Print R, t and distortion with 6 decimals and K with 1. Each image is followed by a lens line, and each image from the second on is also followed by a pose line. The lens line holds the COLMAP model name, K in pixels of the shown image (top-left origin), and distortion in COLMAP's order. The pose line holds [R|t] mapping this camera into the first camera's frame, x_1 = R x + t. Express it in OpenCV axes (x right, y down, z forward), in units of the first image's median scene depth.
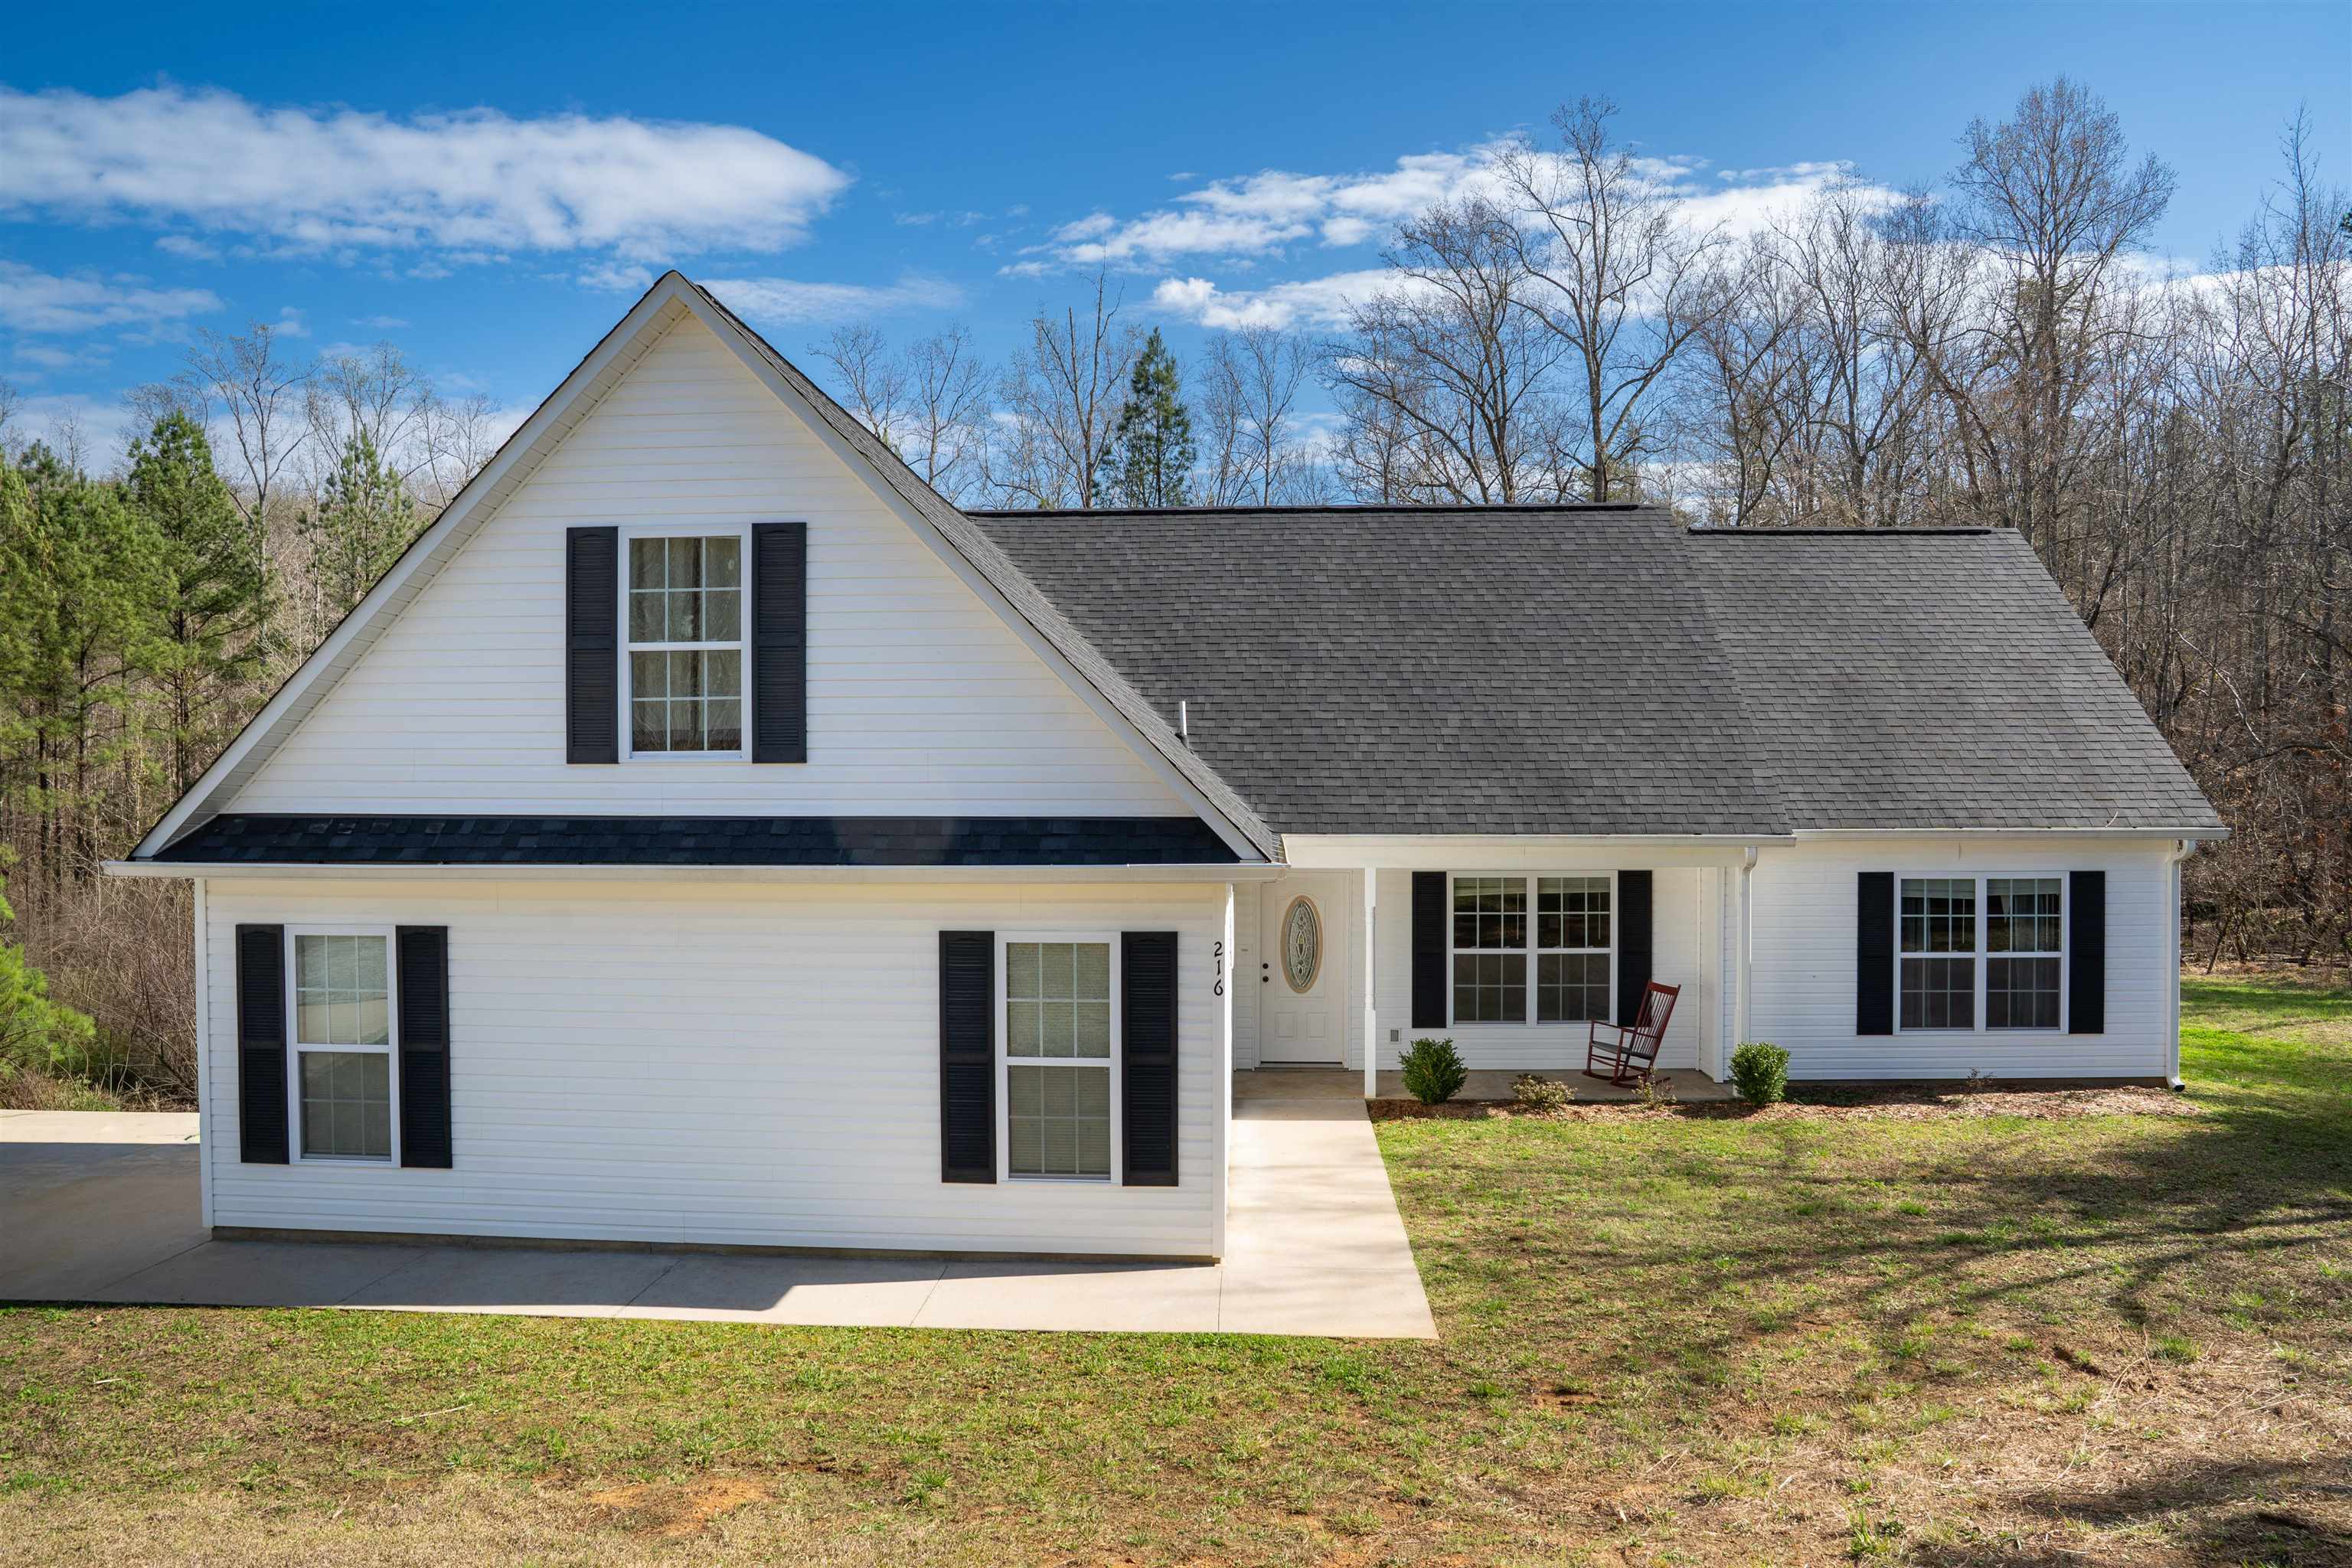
lens RADIAL K [[1600.9, 0, 1176.0], [0, 1600.9, 784.0], [0, 0, 1]] dist [-0.152989, 0.137750]
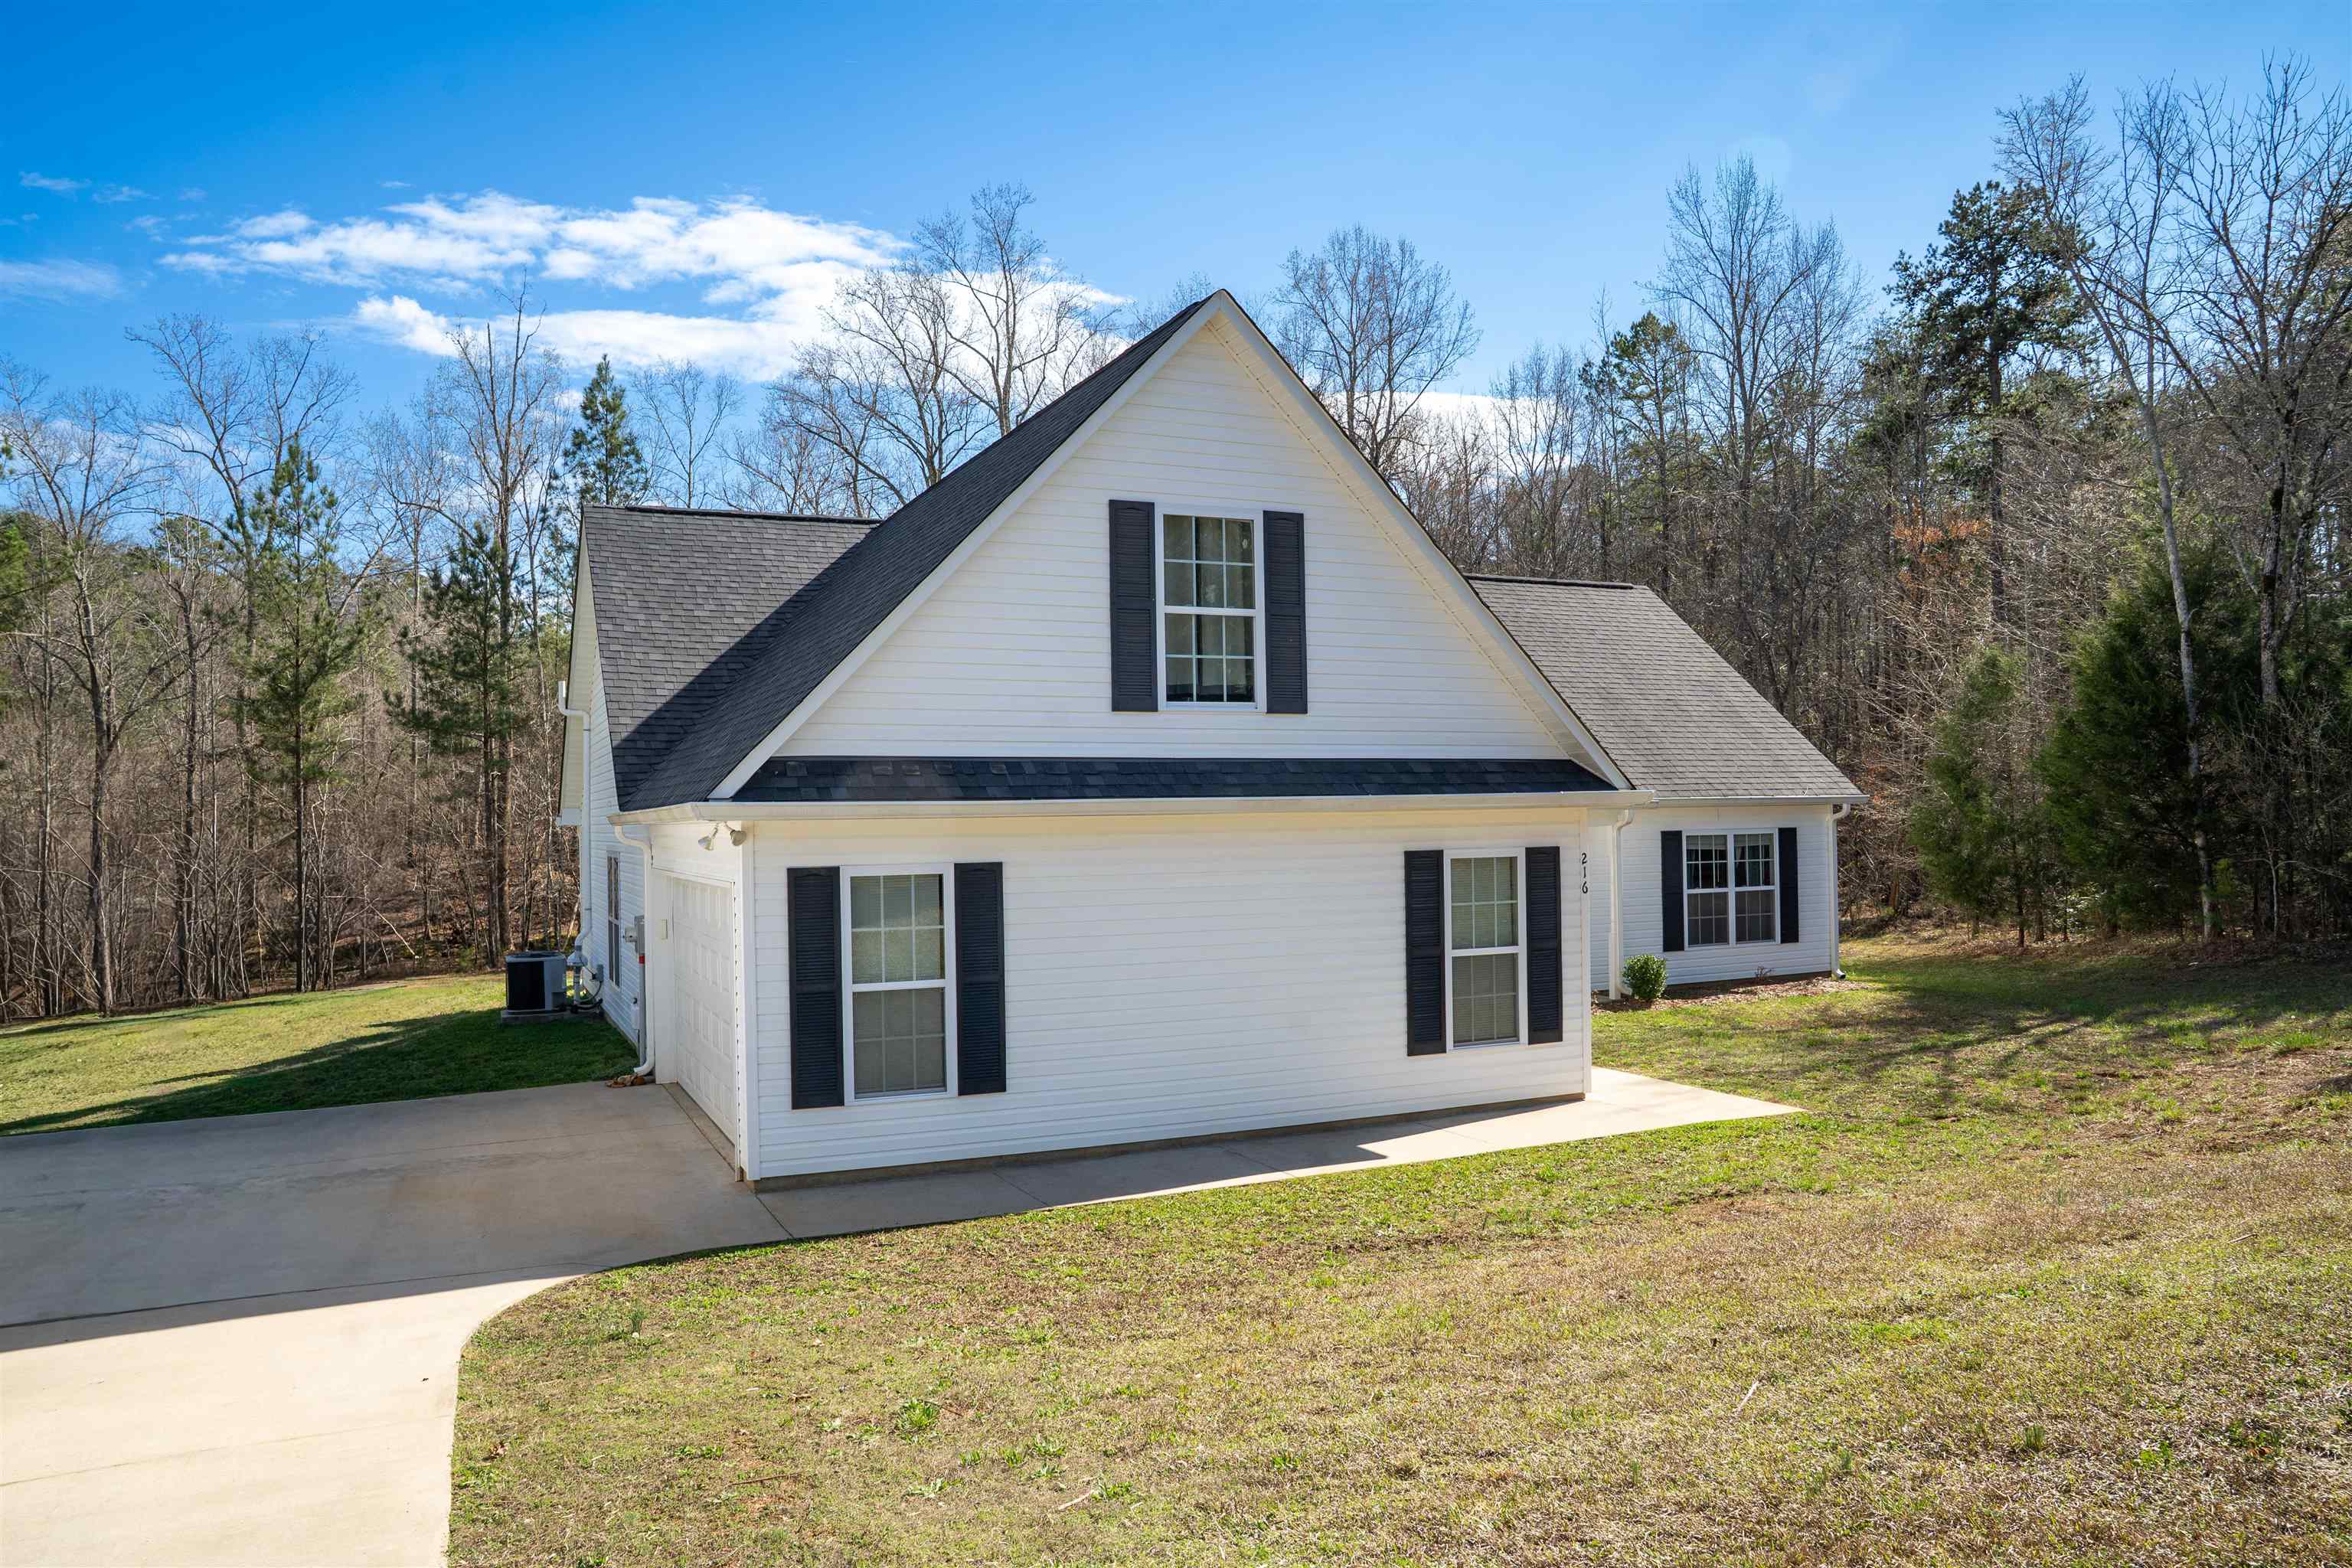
lens RADIAL K [[1547.7, 0, 1176.0], [0, 1547.7, 784.0], [0, 0, 1]] dist [-0.079247, -0.000098]
pose [[0.895226, -0.003546, 0.445599, -0.838320], [0.016528, 0.999545, -0.025251, 0.067338], [-0.445306, 0.029970, 0.894877, 0.002251]]
